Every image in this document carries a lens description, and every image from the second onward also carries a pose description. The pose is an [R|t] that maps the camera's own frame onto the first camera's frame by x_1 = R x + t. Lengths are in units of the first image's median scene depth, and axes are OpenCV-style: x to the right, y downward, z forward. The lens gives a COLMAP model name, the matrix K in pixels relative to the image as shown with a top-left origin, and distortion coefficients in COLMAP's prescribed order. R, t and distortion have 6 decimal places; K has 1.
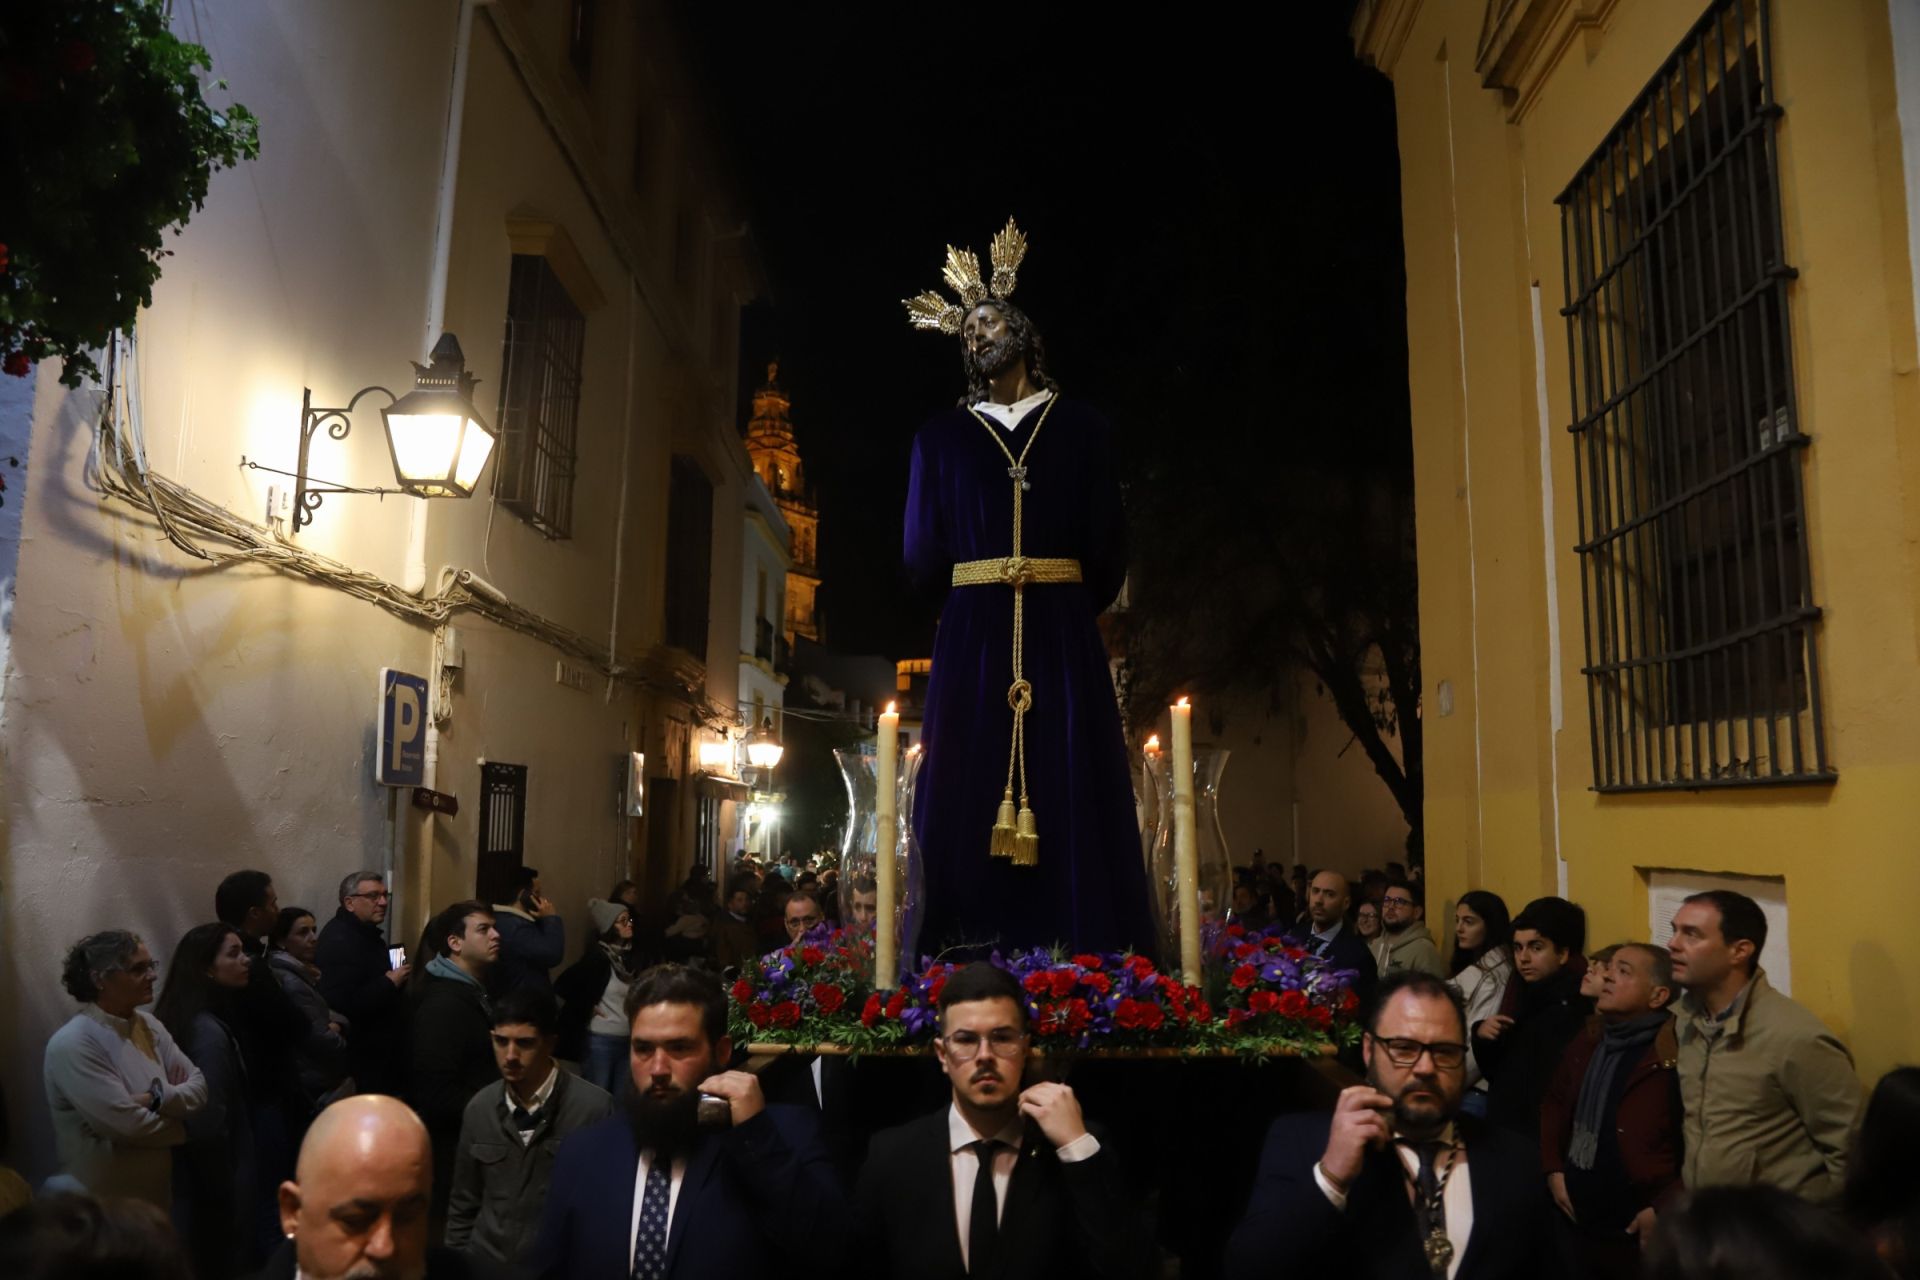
lens RADIAL K [[1374.7, 0, 960.0], [0, 1374.7, 640.0], [0, 0, 1]] dist [-0.136653, 0.129354]
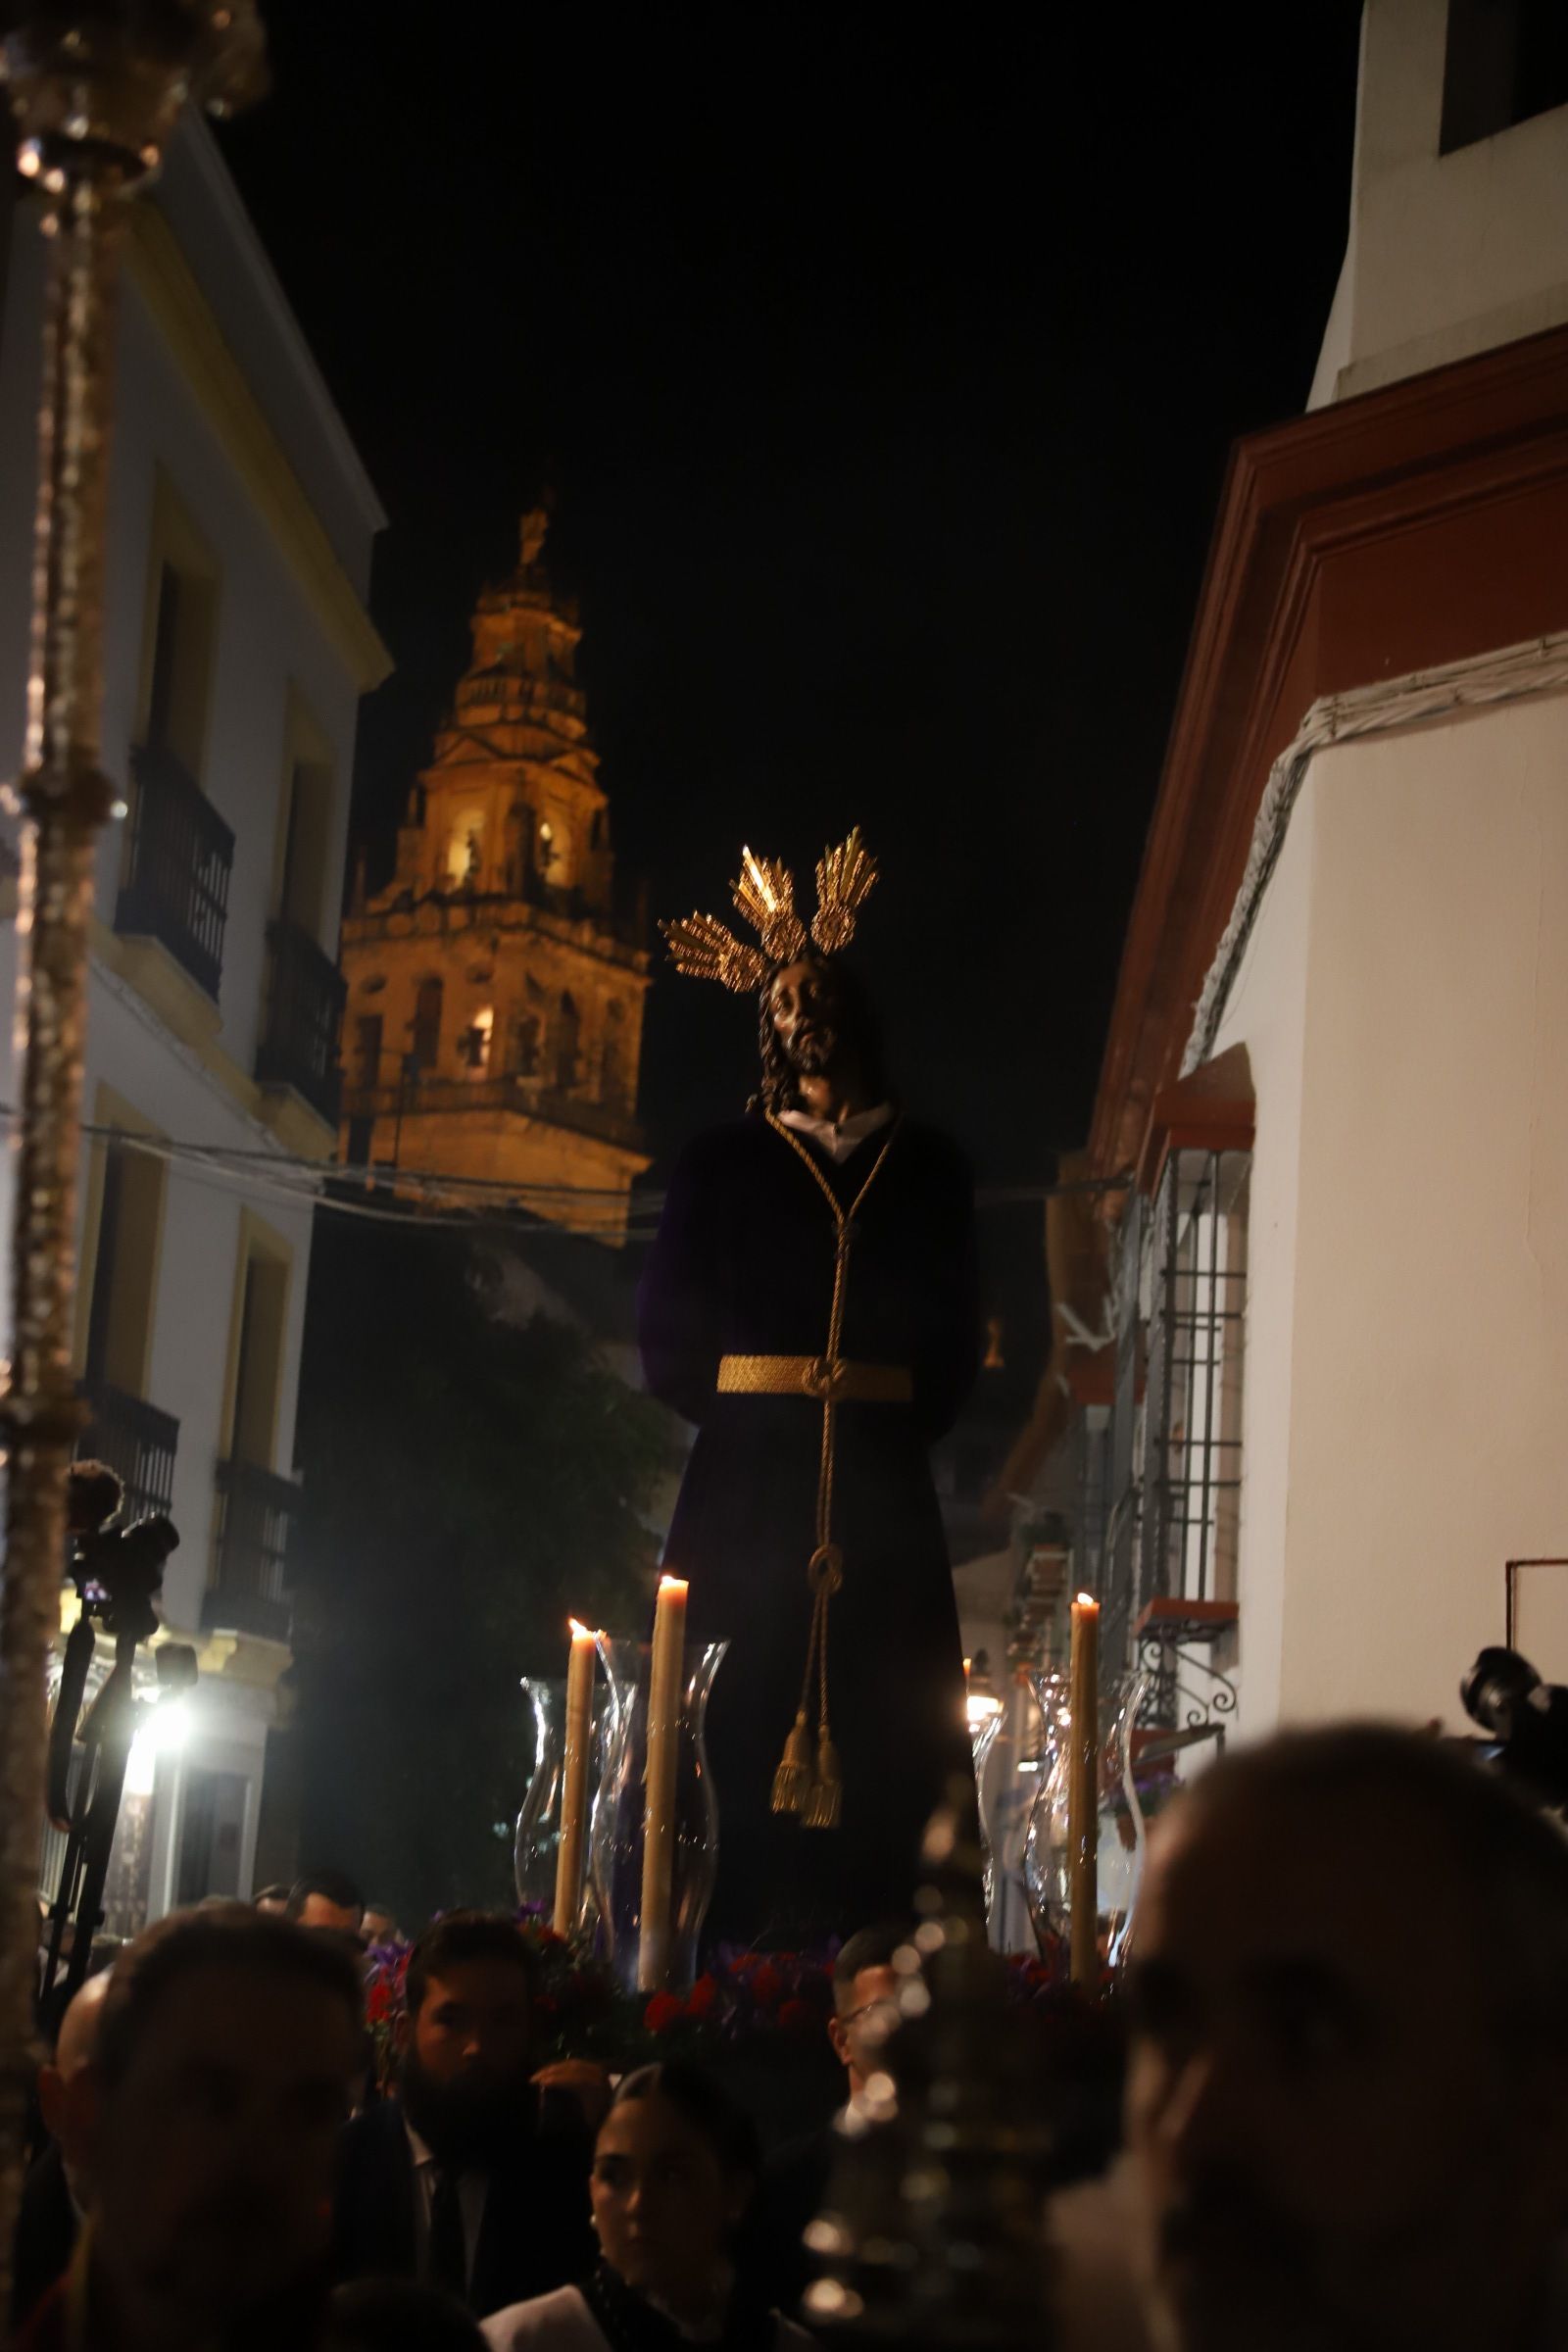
lens RADIAL K [[3616.1, 0, 812.1], [0, 3616.1, 1184.4], [0, 0, 1]] dist [0.189822, 0.002769]
pose [[0.996984, 0.039994, -0.066511, -0.006401], [-0.044350, 0.996876, -0.065354, 0.081021], [0.063689, 0.068107, 0.995643, 0.457874]]
